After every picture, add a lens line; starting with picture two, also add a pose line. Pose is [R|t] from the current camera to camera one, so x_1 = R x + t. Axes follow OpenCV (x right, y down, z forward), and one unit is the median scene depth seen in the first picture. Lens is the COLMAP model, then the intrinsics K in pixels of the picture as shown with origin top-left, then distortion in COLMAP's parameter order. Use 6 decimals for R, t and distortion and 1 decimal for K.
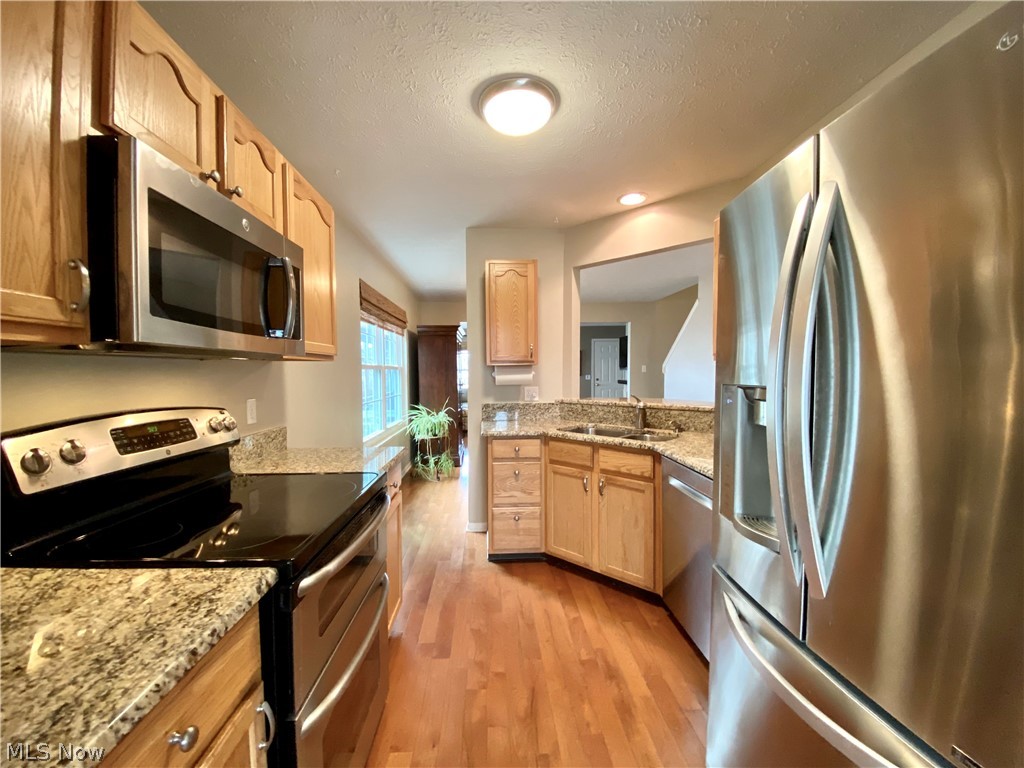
lens RADIAL K [[421.1, 0, 512.0], [0, 421.1, 384.0], [0, 0, 1]] dist [0.001144, -0.012754]
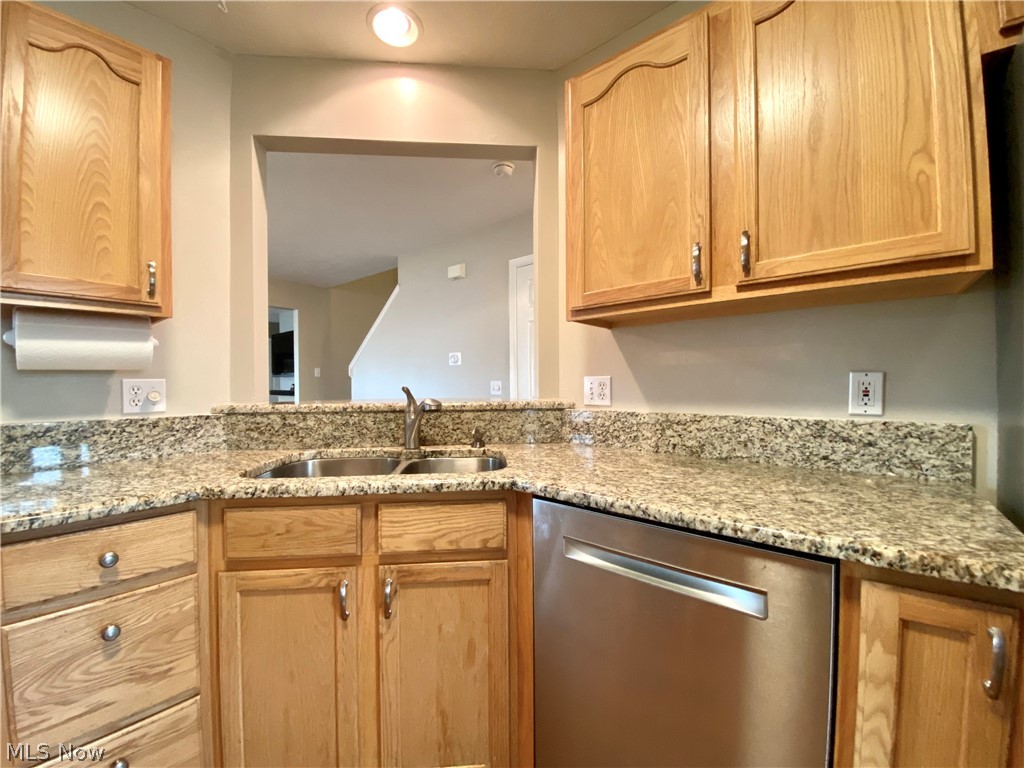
lens RADIAL K [[421.1, 0, 512.0], [0, 421.1, 384.0], [0, 0, 1]] dist [0.001144, -0.012754]
pose [[0.683436, -0.003183, 0.730003, -0.008014], [0.033454, 0.999076, -0.026964, 0.042035], [-0.729243, 0.042849, 0.682911, 0.552277]]
